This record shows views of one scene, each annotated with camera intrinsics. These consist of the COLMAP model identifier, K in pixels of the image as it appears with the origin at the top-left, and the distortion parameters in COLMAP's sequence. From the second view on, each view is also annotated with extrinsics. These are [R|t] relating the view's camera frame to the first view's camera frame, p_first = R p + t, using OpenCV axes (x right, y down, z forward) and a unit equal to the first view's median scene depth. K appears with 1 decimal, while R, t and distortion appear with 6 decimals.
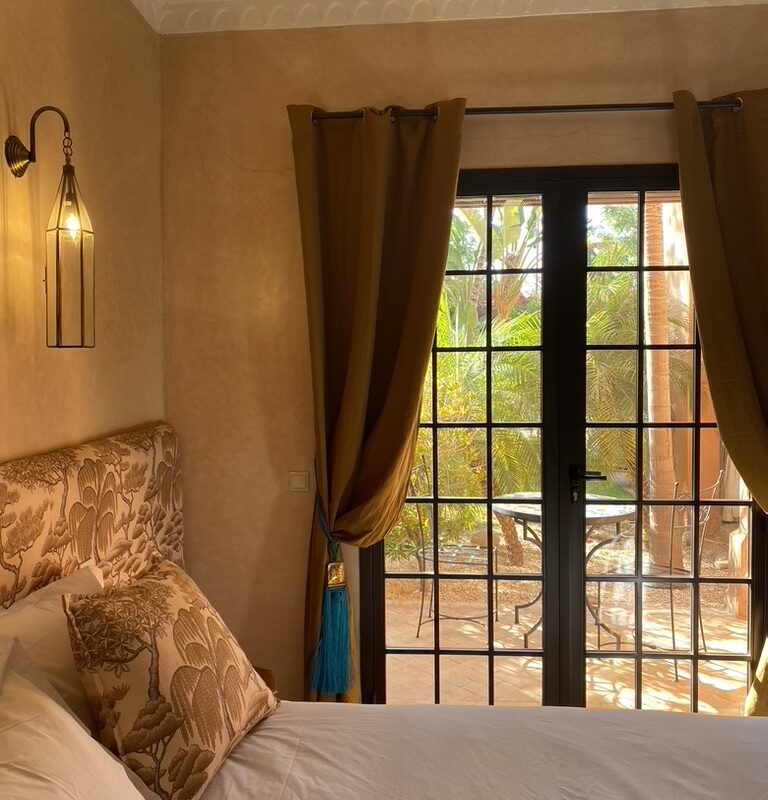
lens RADIAL K [[781.7, 0, 384.0], [0, 781.7, 400.0], [0, 0, 1]] dist [0.113107, -0.205956]
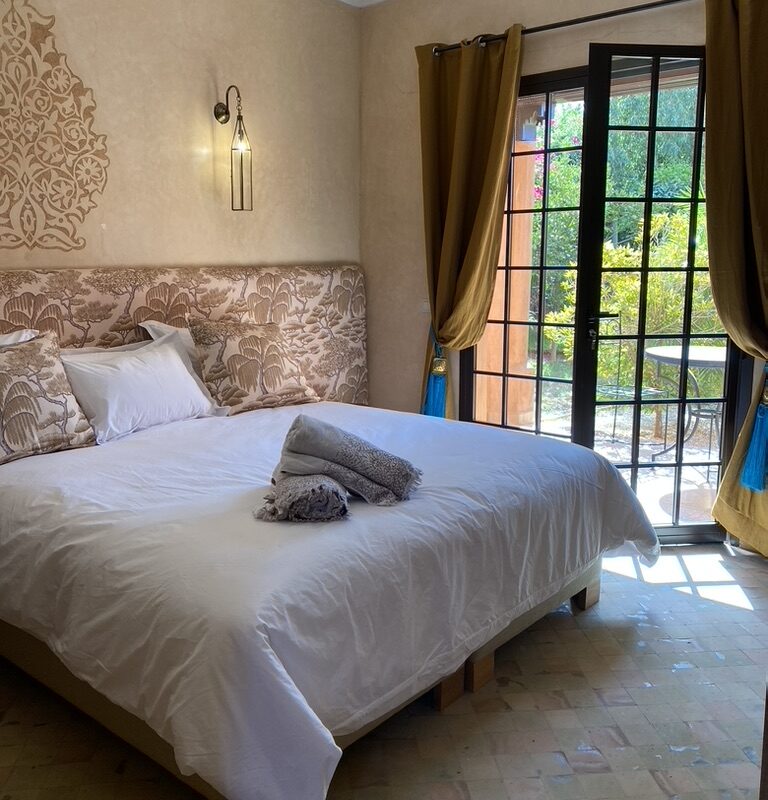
lens RADIAL K [[781.7, 0, 384.0], [0, 781.7, 400.0], [0, 0, 1]] dist [0.113107, -0.205956]
pose [[0.808863, 0.110689, -0.577485, 0.757877], [-0.033454, 0.989194, 0.142744, 0.075509], [0.587045, -0.096141, 0.803825, -0.301107]]
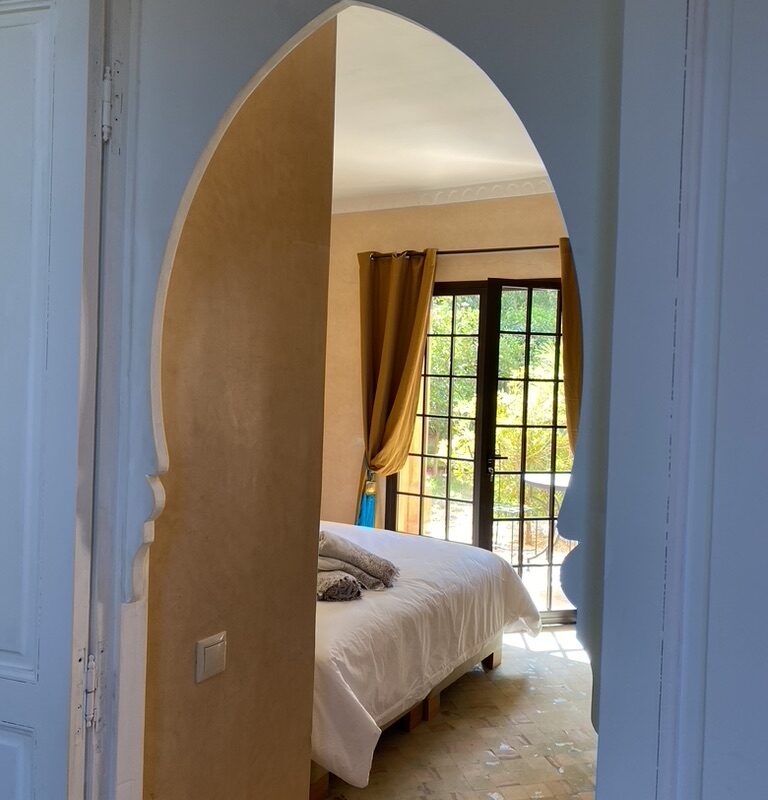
lens RADIAL K [[781.7, 0, 384.0], [0, 781.7, 400.0], [0, 0, 1]] dist [0.113107, -0.205956]
pose [[0.893204, 0.058819, -0.445789, 0.849109], [-0.063952, 0.997947, 0.003535, -0.005695], [0.445081, 0.025351, 0.895131, -0.758083]]
